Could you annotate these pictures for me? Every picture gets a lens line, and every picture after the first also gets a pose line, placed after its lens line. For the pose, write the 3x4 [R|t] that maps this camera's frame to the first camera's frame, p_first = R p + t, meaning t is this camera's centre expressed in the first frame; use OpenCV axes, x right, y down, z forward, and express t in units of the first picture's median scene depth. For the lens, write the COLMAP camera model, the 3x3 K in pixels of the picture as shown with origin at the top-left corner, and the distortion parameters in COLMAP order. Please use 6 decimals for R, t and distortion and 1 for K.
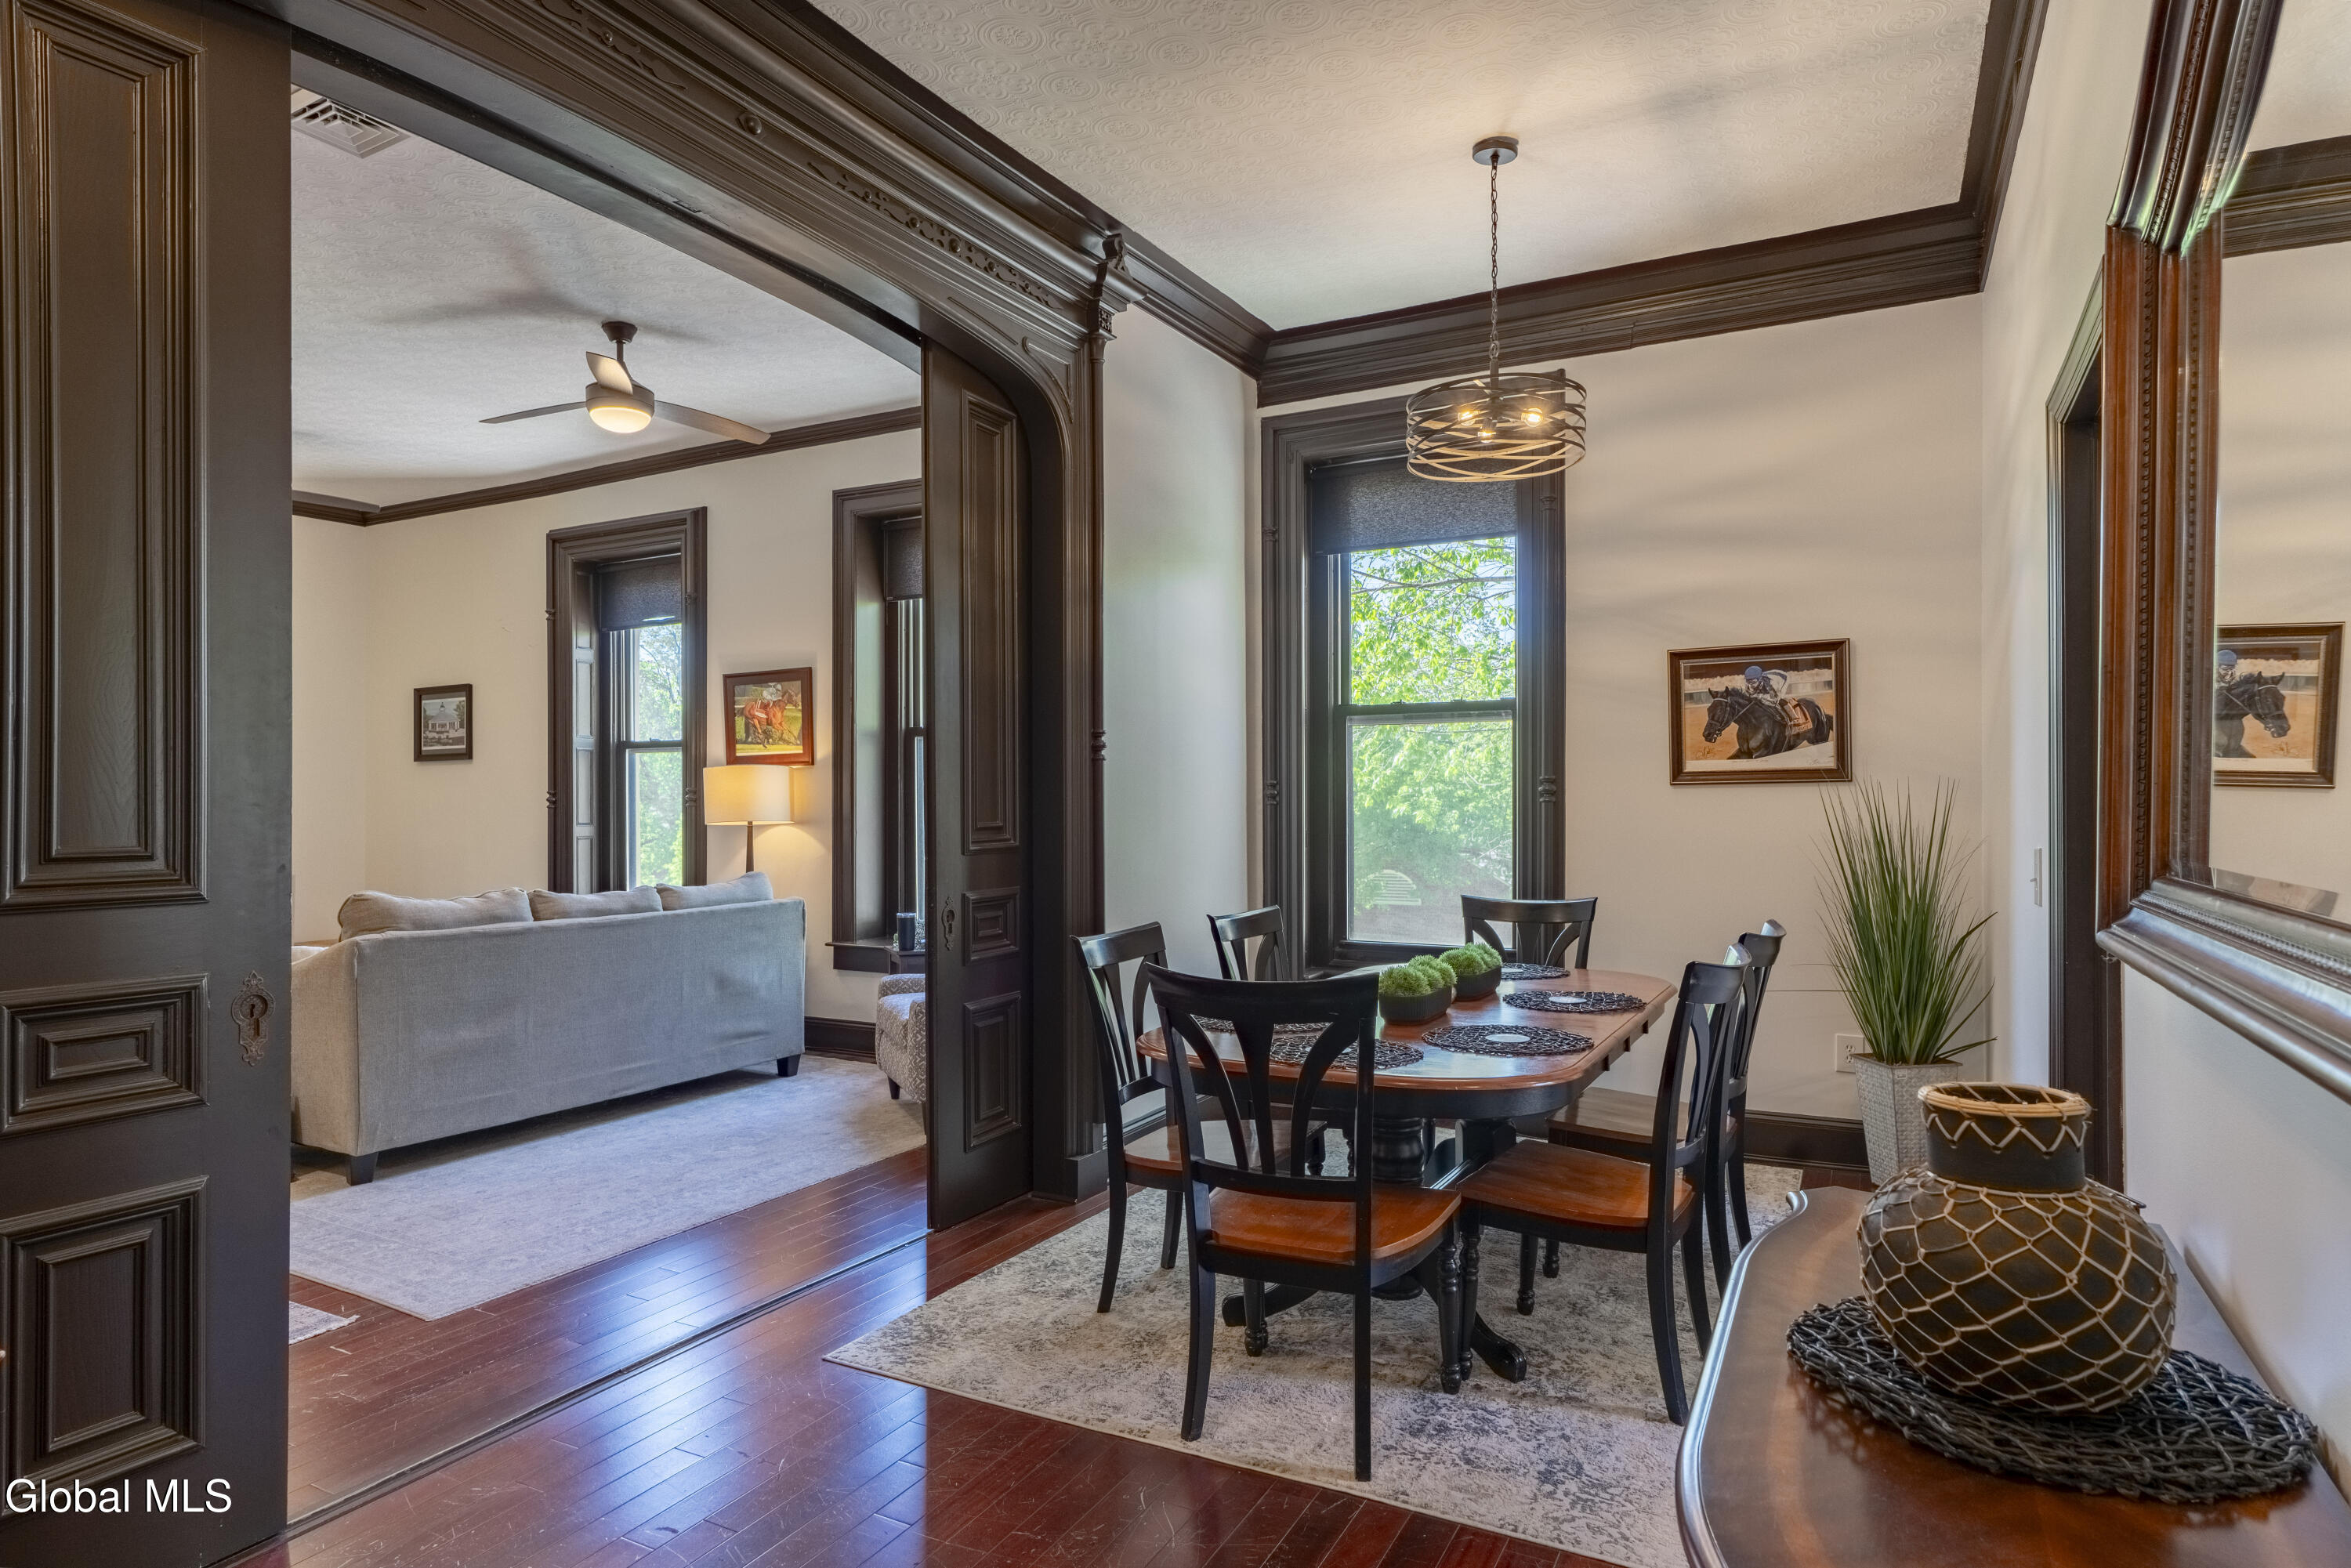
lens RADIAL K [[1332.9, 0, 1165.1], [0, 1332.9, 802.3], [0, 0, 1]] dist [0.001728, 0.000292]
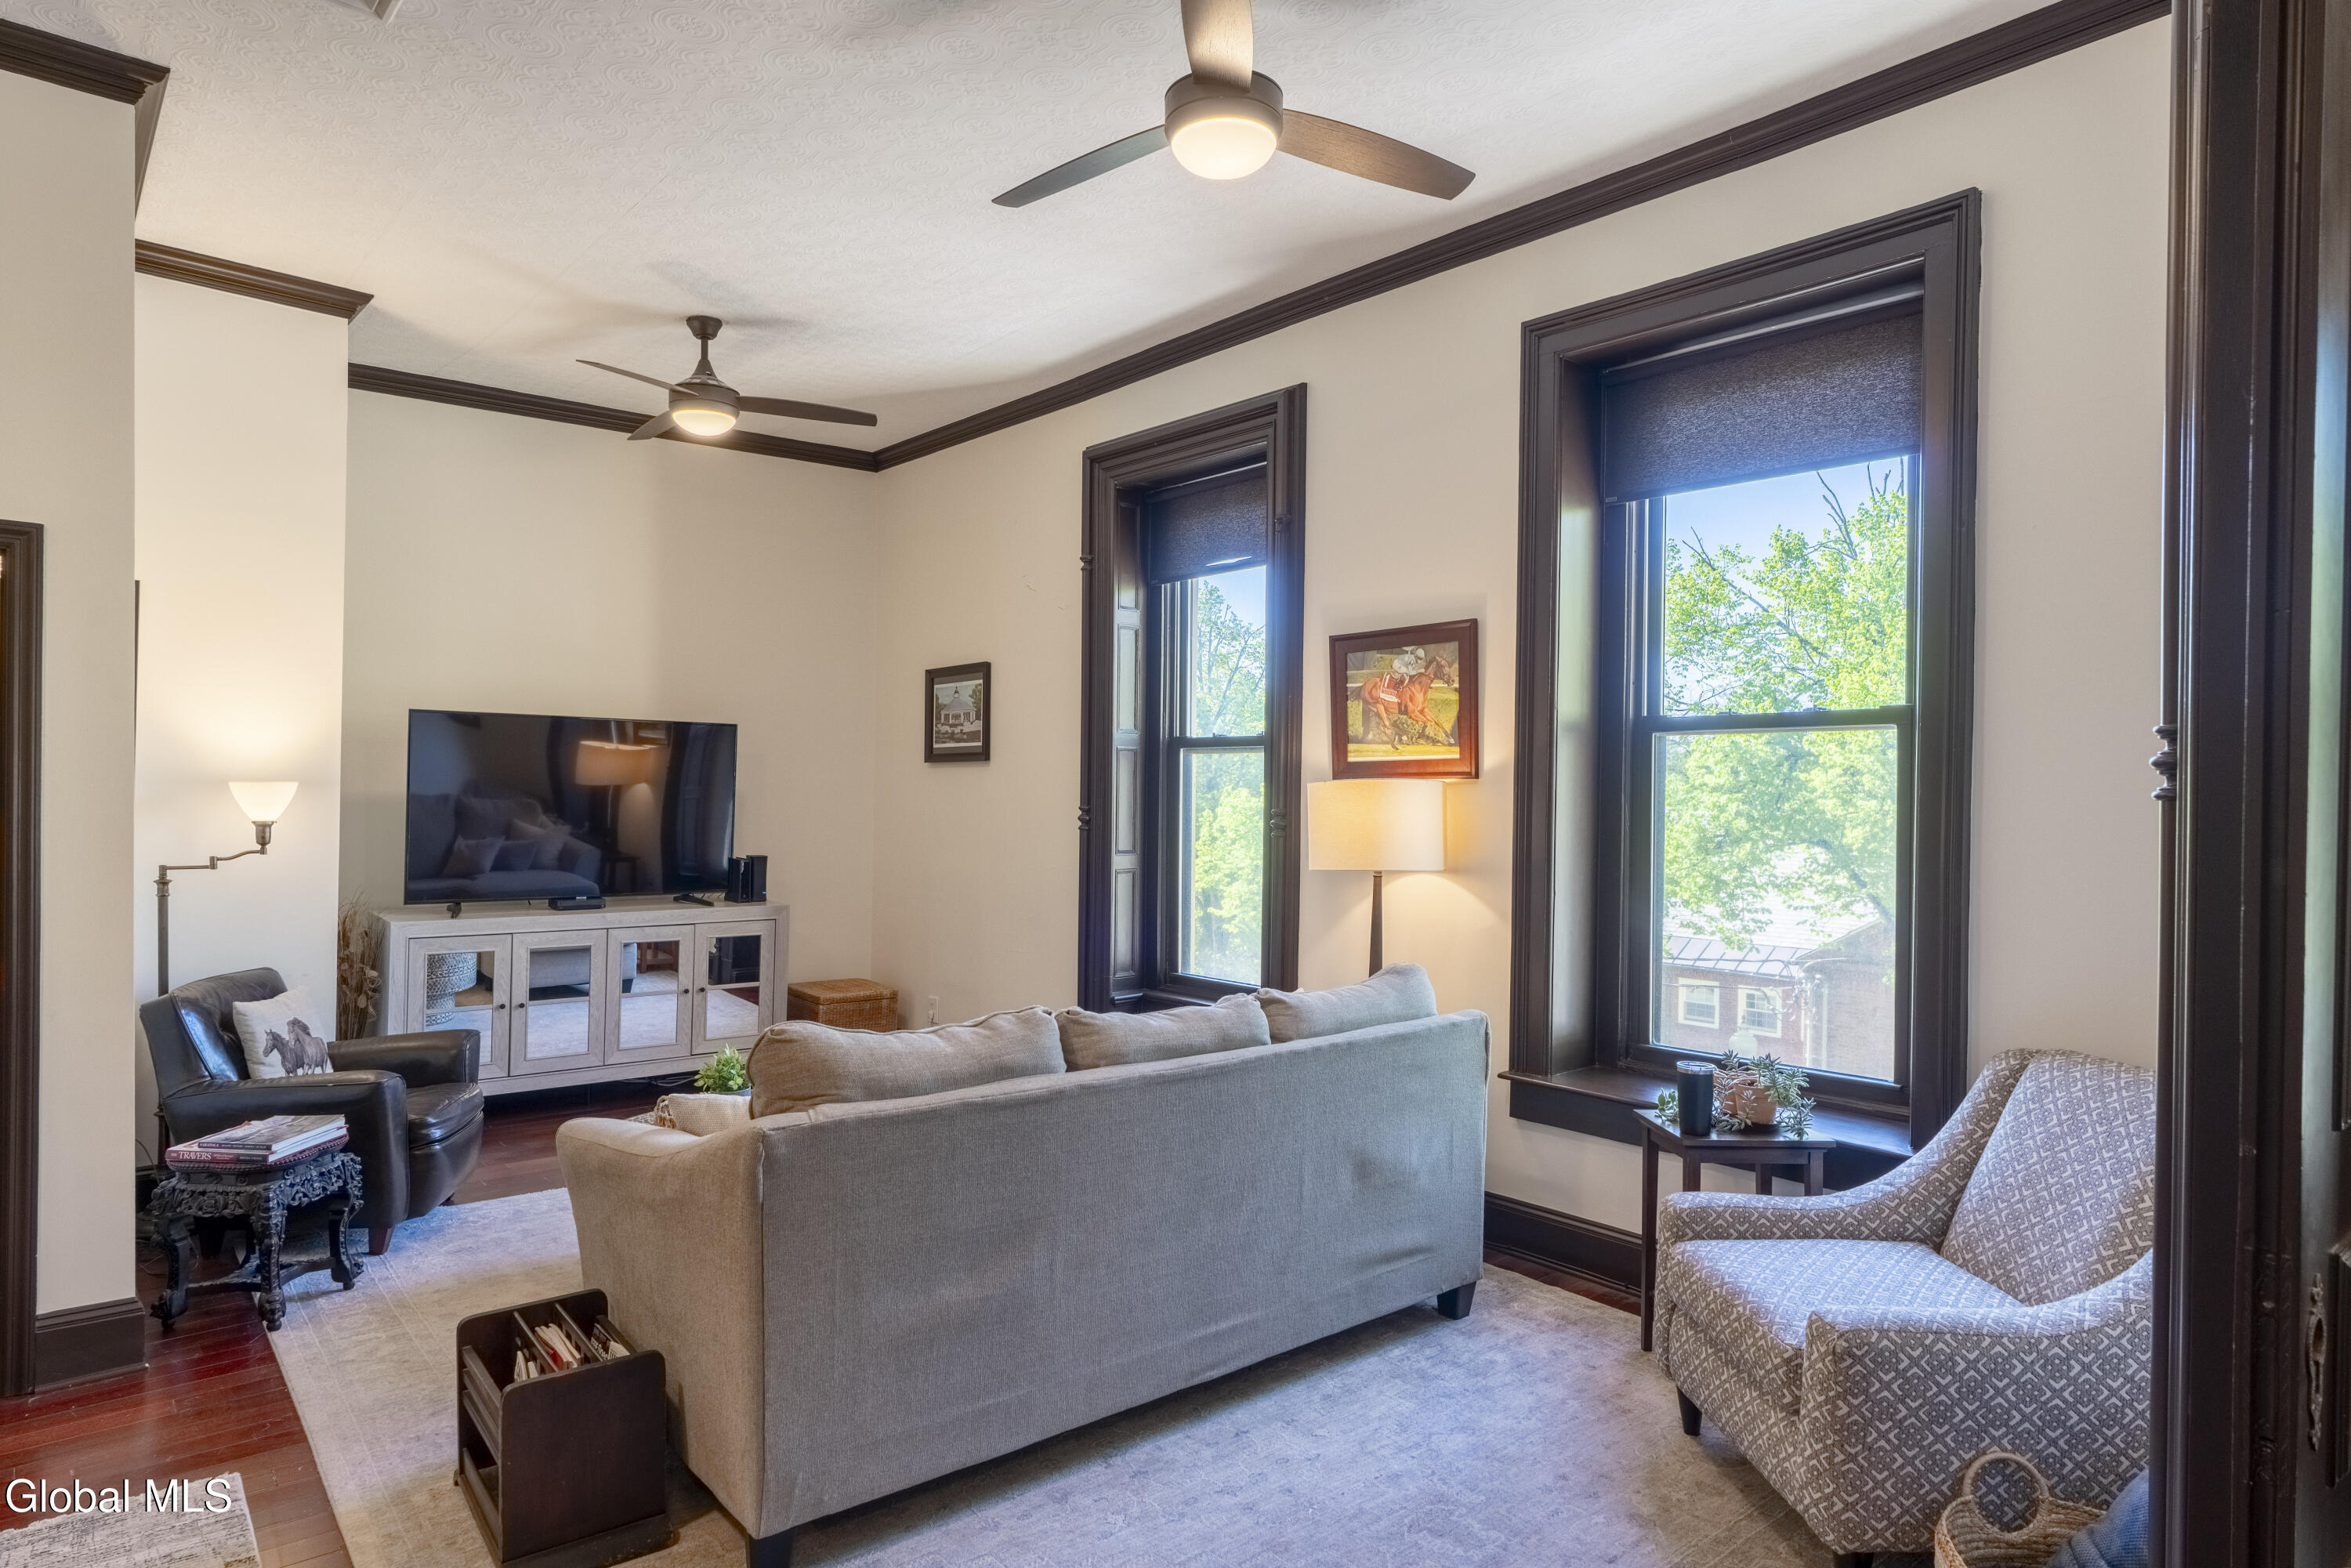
lens RADIAL K [[1425.5, 0, 1175.3], [0, 1425.5, 796.9], [0, 0, 1]] dist [0.029165, -0.000247]
pose [[0.936291, 0.014151, -0.350941, -0.181827], [-0.013216, 0.999900, 0.005060, -0.023245], [0.350977, -0.000099, 0.936384, 0.372669]]
